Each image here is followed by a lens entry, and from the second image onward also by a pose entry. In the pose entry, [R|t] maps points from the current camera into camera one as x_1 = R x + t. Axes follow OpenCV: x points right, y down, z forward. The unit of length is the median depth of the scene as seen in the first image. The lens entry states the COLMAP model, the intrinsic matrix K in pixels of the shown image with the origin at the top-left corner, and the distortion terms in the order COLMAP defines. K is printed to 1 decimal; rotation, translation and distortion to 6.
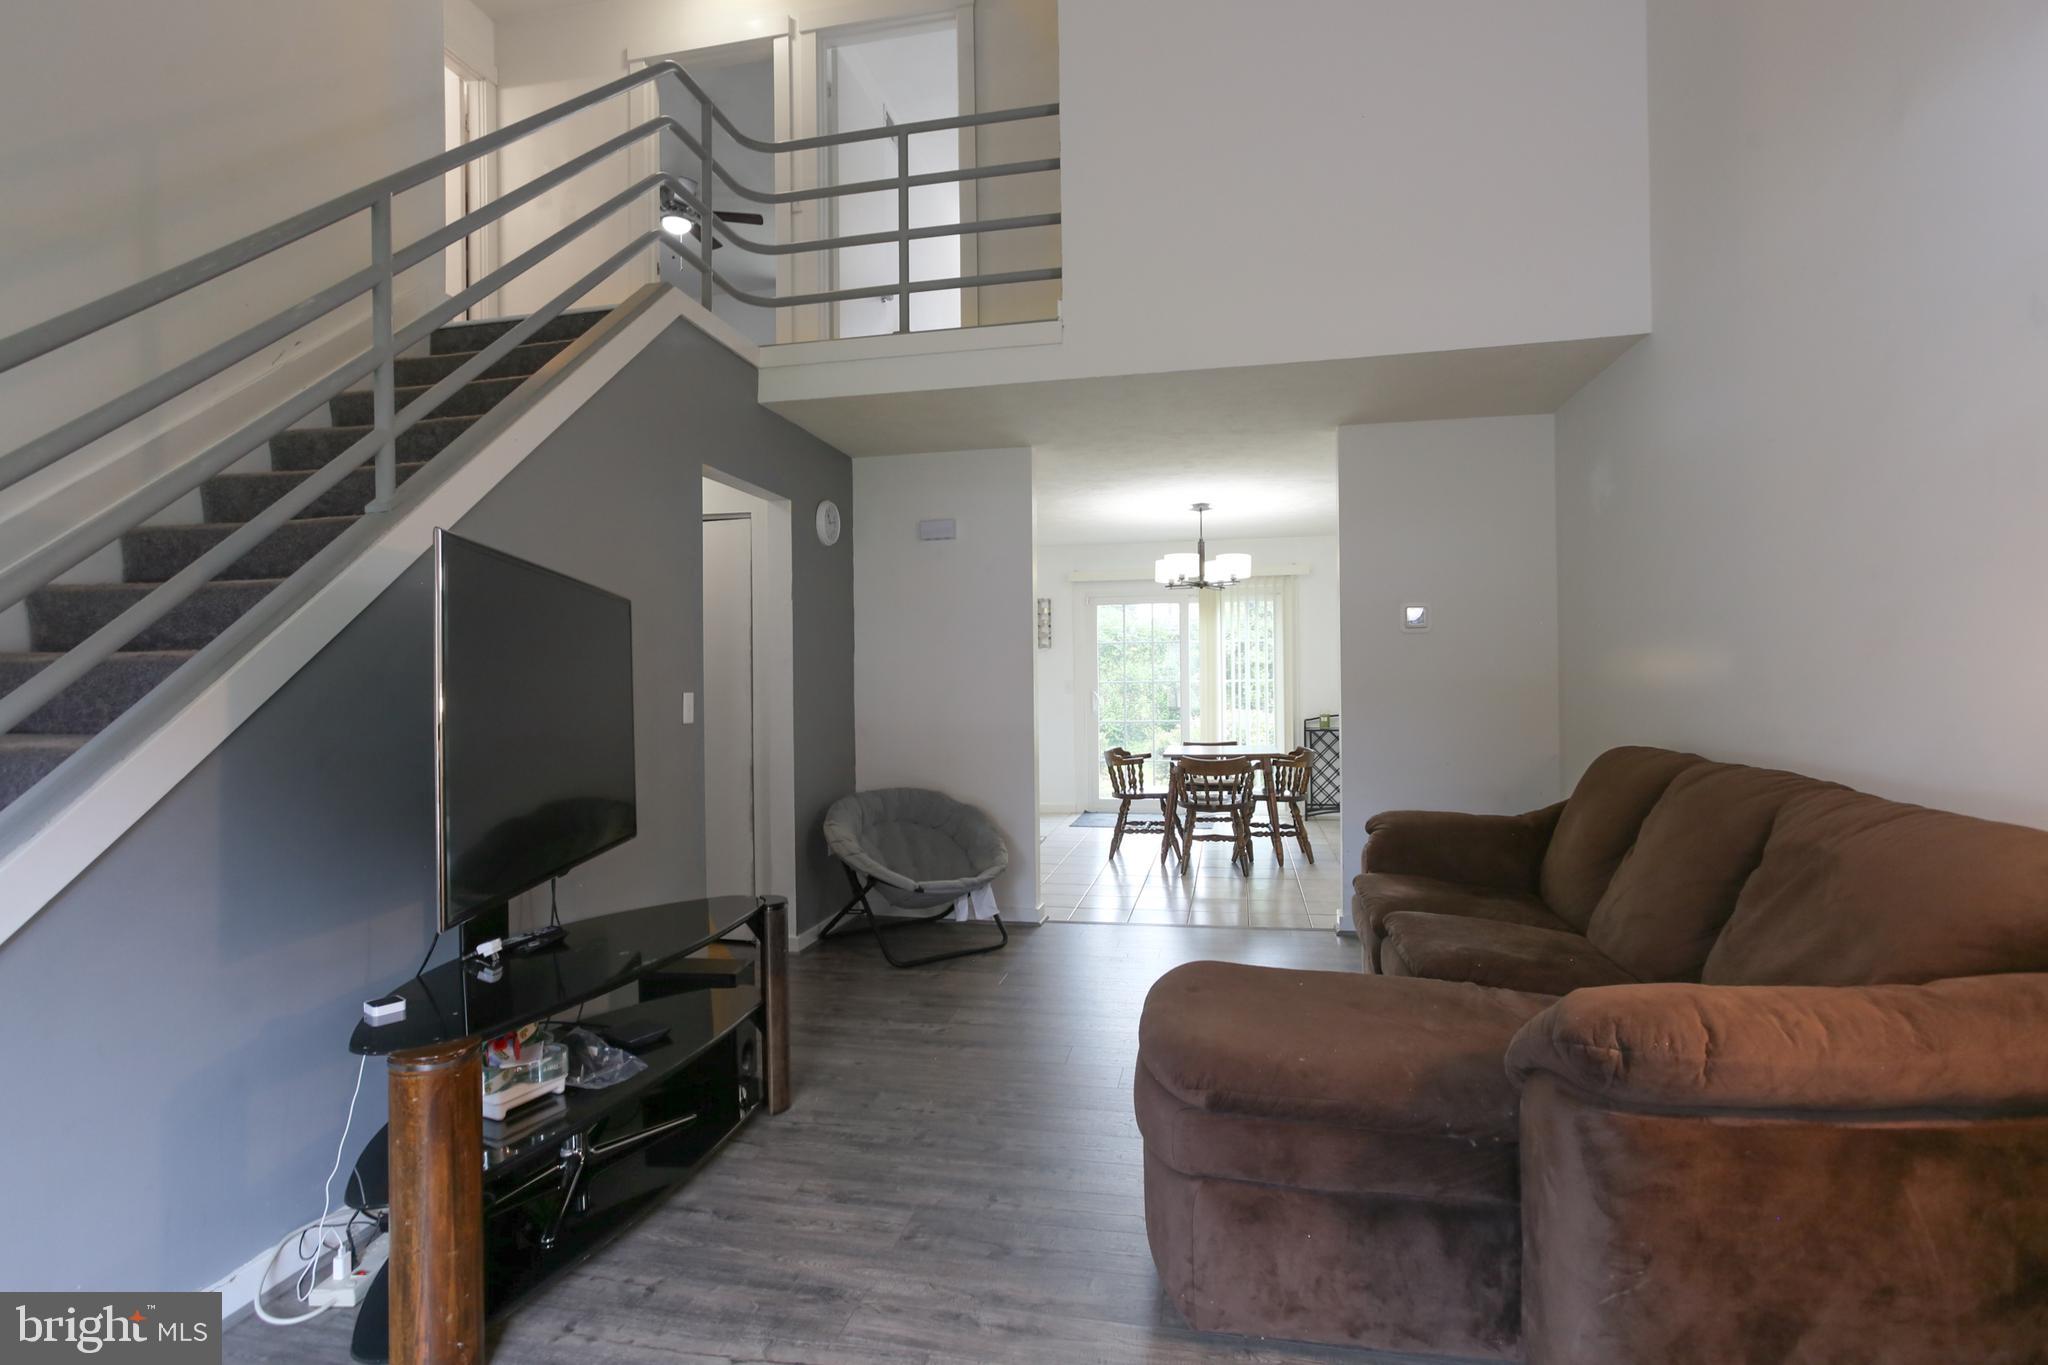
lens RADIAL K [[1012.5, 0, 1020.2], [0, 1012.5, 679.0], [0, 0, 1]] dist [-0.050526, 0.035348]
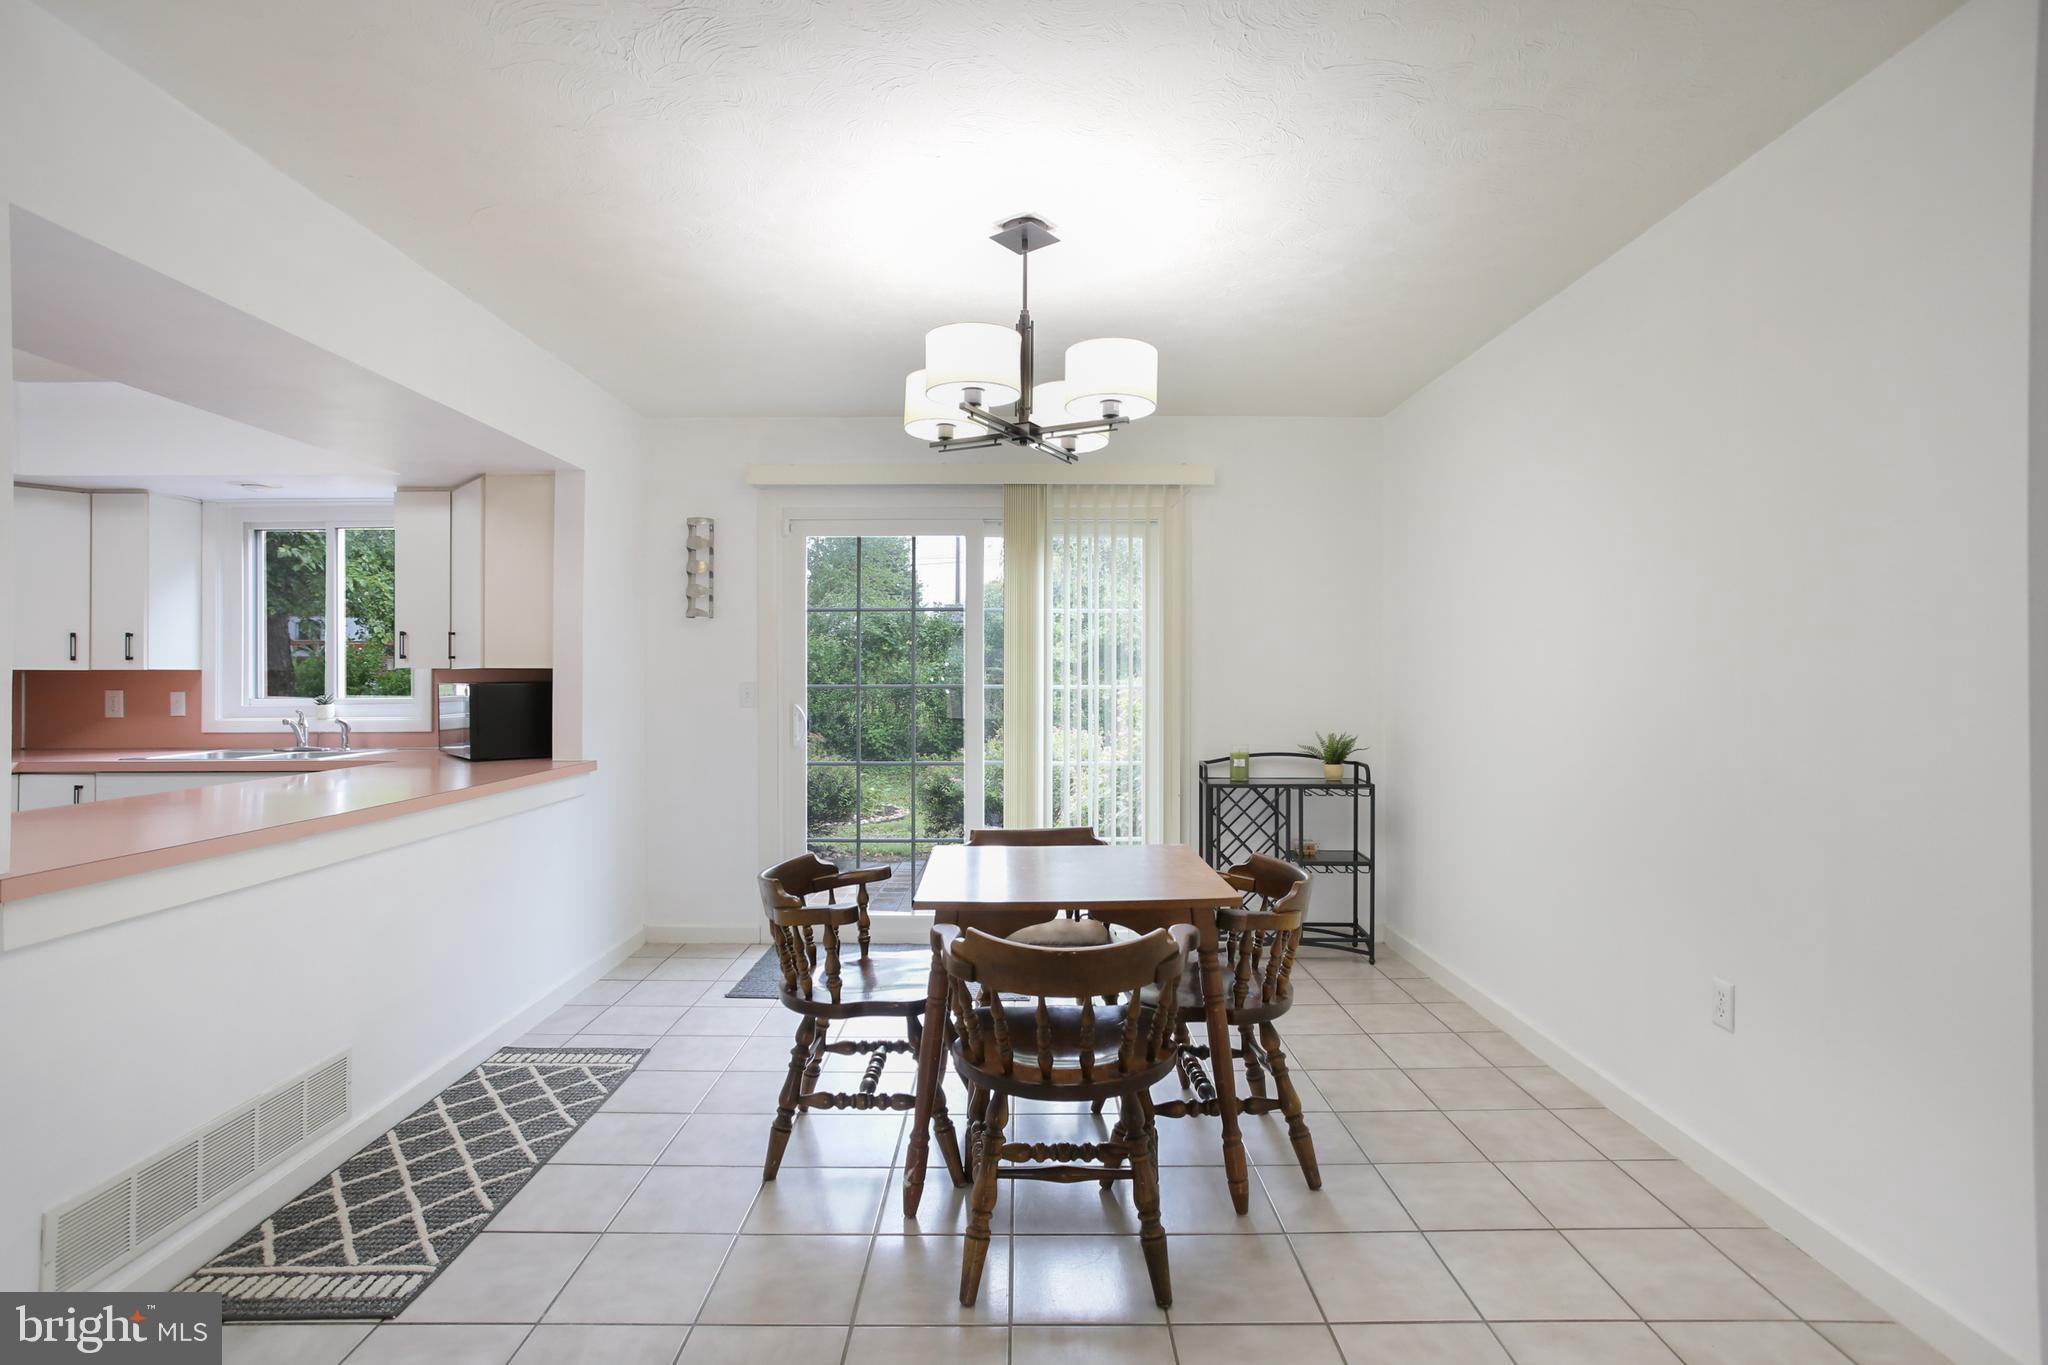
lens RADIAL K [[969.5, 0, 997.6], [0, 969.5, 676.4], [0, 0, 1]] dist [-0.012874, 0.000351]
pose [[0.982291, 0.011464, 0.187009, 0.103373], [-0.010779, 0.999931, -0.004680, -0.000838], [-0.187050, 0.002581, 0.982347, 0.647494]]
